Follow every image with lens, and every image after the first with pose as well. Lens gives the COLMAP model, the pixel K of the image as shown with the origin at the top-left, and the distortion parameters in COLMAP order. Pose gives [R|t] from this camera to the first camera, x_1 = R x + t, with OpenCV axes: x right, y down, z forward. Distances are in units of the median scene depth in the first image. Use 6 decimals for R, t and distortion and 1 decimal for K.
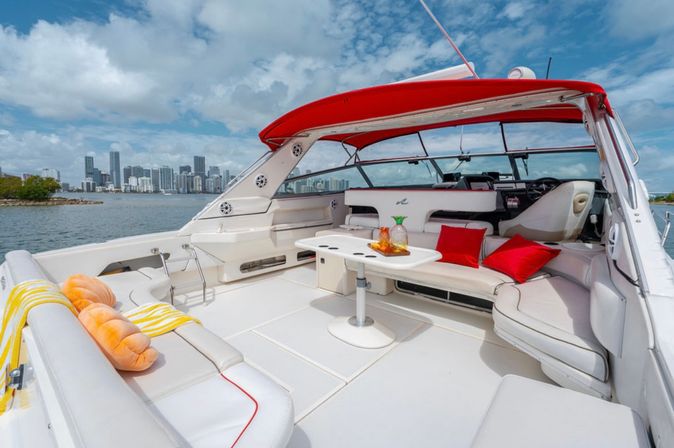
lens RADIAL K [[303.9, 0, 336.2], [0, 303.9, 222.0], [0, 0, 1]] dist [0.018453, 0.000155]
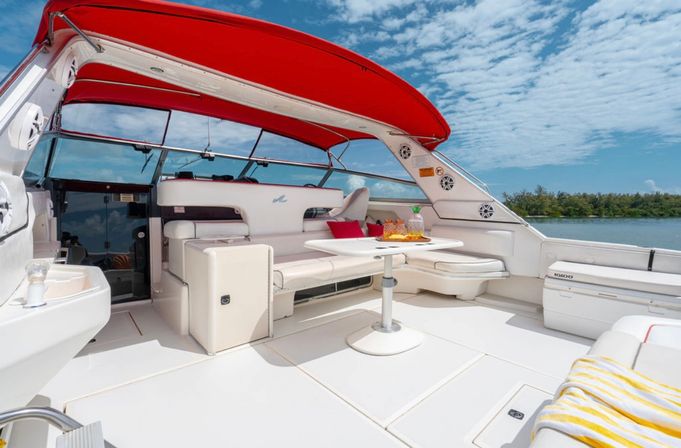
lens RADIAL K [[307.0, 0, 339.4], [0, 307.0, 217.0], [0, 0, 1]] dist [0.002630, 0.000208]
pose [[0.129924, -0.027629, 0.991139, -0.631261], [0.098724, 0.995005, 0.014795, -0.014352], [-0.986597, 0.095927, 0.132003, 0.766111]]
